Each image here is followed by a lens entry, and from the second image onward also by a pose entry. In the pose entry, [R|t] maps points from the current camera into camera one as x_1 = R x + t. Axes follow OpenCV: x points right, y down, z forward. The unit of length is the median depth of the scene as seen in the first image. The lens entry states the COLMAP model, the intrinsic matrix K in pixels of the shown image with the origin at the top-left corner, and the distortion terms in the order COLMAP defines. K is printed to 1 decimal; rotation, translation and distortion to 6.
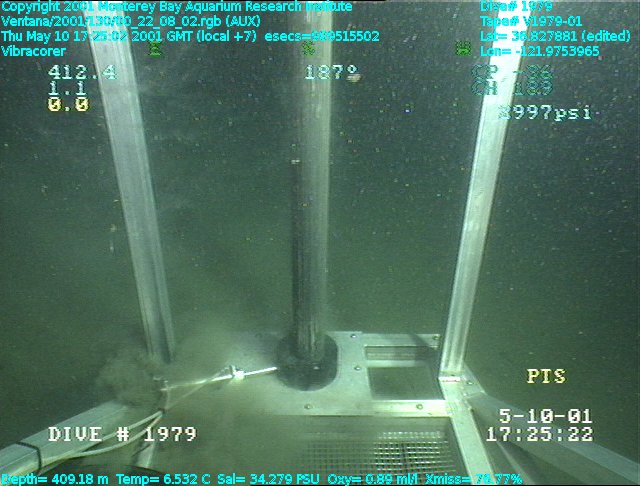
lens RADIAL K [[566.1, 0, 315.6], [0, 566.1, 244.0], [0, 0, 1]] dist [-0.056213, 0.309979]
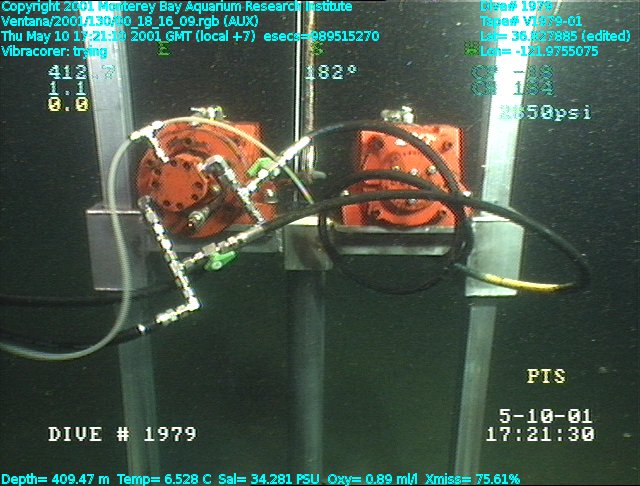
lens RADIAL K [[566.1, 0, 315.6], [0, 566.1, 244.0], [0, 0, 1]] dist [-0.056213, 0.309979]
pose [[0.999992, 0.003695, 0.001764, -0.002906], [-0.003182, 0.972450, -0.233091, 0.214341], [-0.002577, 0.233084, 0.972453, 0.127114]]
